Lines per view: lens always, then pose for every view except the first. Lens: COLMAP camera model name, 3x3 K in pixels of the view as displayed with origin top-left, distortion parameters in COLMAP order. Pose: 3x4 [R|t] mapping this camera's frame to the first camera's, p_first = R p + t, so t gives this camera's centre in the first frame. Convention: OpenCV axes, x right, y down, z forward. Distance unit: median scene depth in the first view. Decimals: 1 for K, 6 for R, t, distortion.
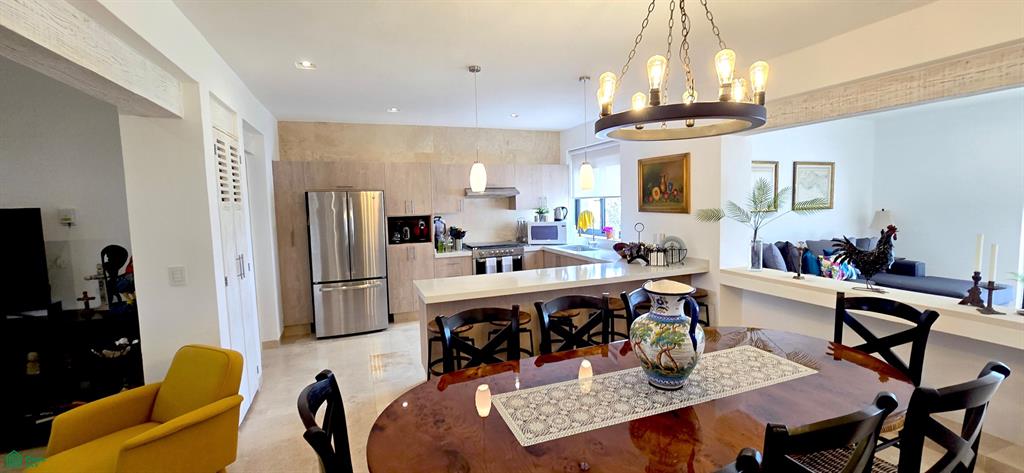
lens RADIAL K [[435.0, 0, 512.0], [0, 435.0, 236.5], [0, 0, 1]] dist [-0.003227, -0.000323]
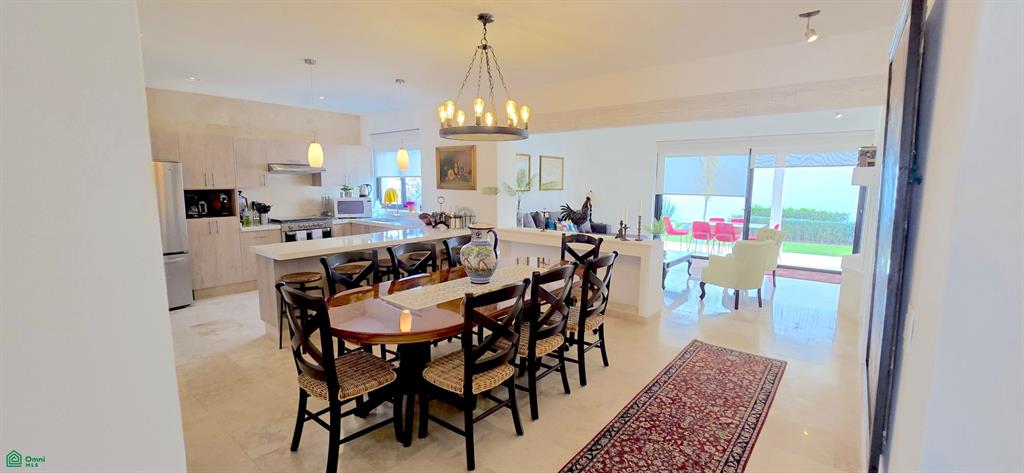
lens RADIAL K [[421.3, 0, 512.0], [0, 421.3, 236.5], [0, 0, 1]] dist [-0.001480, -0.000113]
pose [[0.873548, -0.036423, 0.485373, -0.108045], [0.014464, 0.998698, 0.048912, 0.022739], [-0.486522, -0.035706, 0.872938, -0.165222]]
